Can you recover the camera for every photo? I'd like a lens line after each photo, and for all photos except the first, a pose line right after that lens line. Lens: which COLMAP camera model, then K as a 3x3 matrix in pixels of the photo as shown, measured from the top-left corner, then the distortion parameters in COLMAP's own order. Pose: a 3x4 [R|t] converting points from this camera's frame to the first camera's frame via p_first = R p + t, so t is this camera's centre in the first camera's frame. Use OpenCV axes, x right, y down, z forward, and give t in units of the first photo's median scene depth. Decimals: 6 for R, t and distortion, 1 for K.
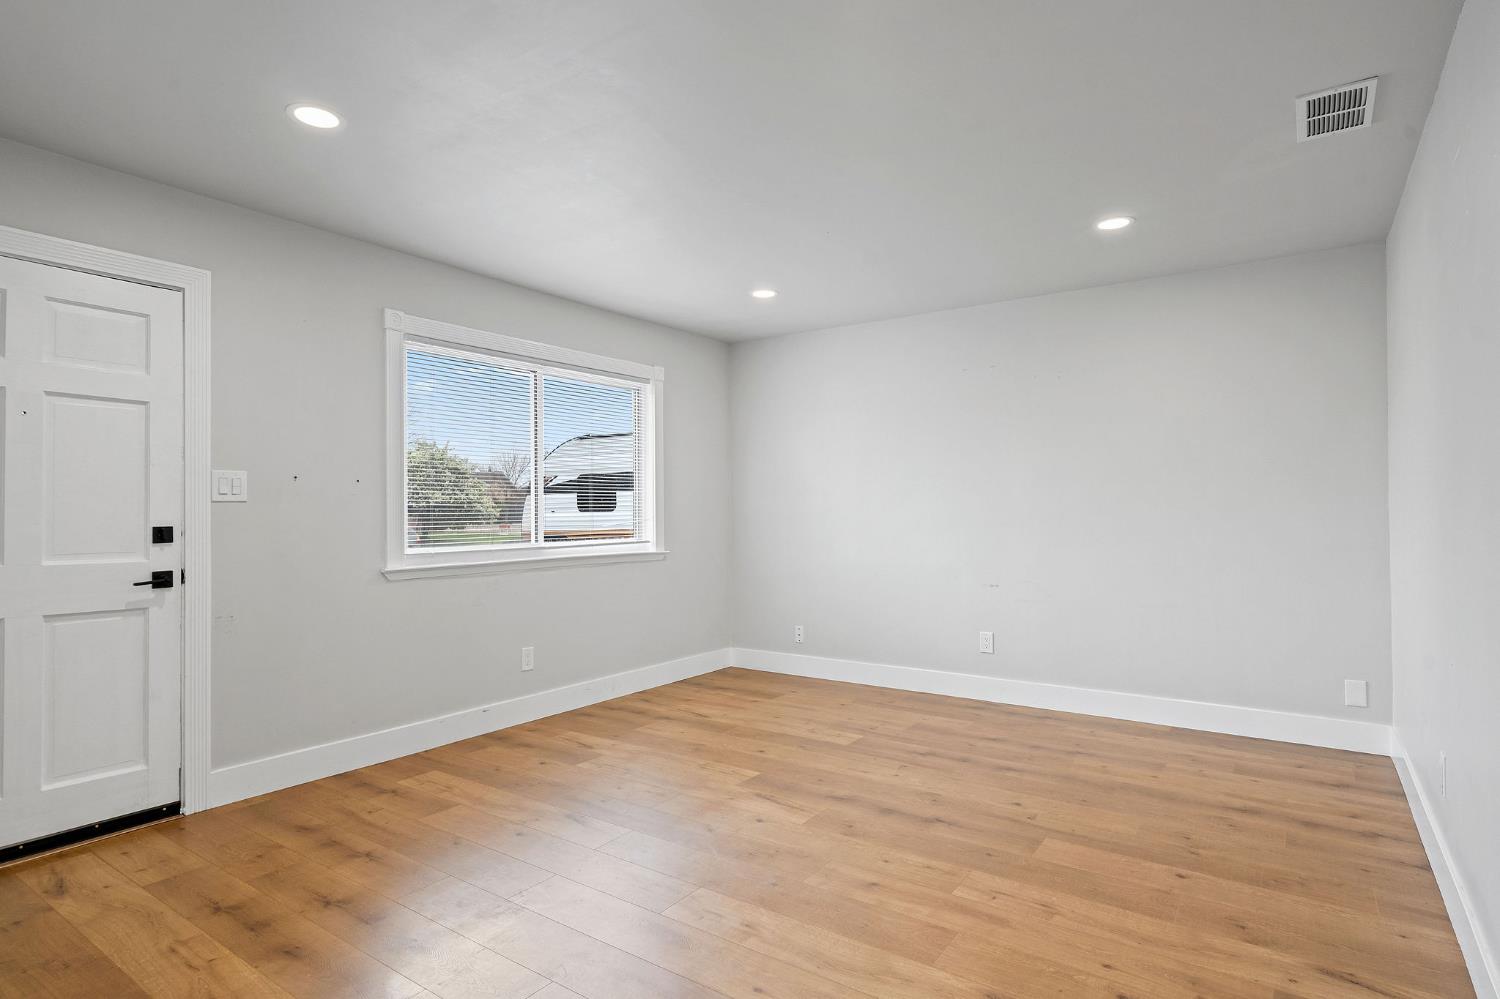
lens RADIAL K [[794.4, 0, 750.0], [0, 794.4, 499.5], [0, 0, 1]] dist [0.000423, 0.000088]
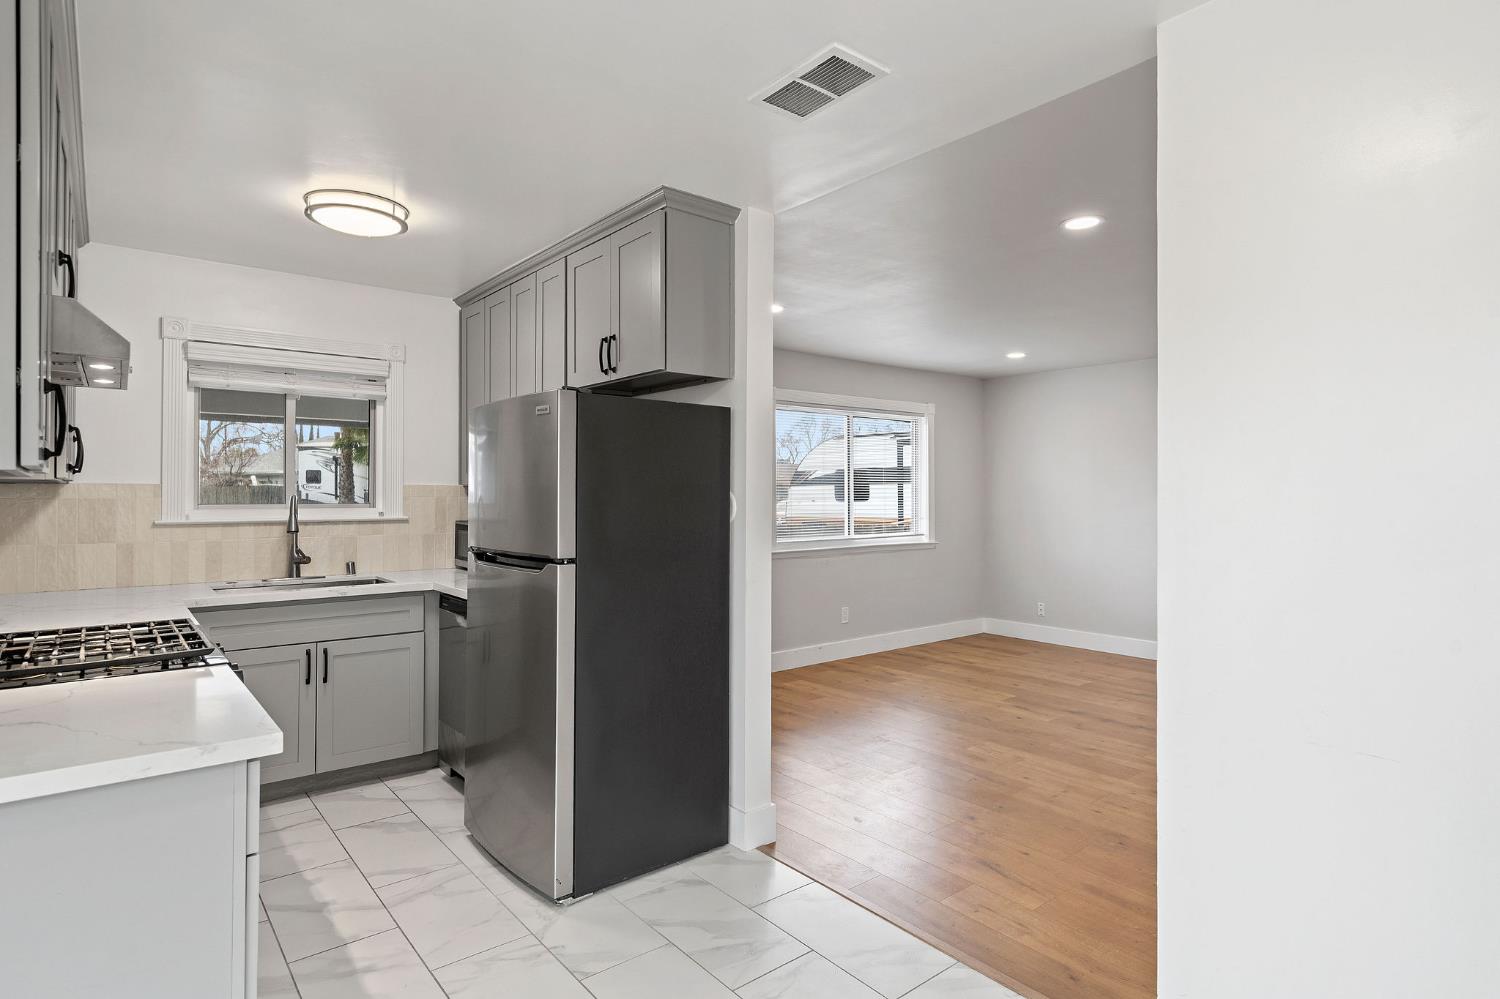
lens RADIAL K [[793.5, 0, 751.0], [0, 793.5, 484.7], [0, 0, 1]] dist [-0.035132, -0.000153]
pose [[0.960975, 0.003400, -0.276614, -0.043923], [-0.002302, 0.999988, 0.004295, -0.042012], [0.276625, -0.003490, 0.960972, -0.421091]]
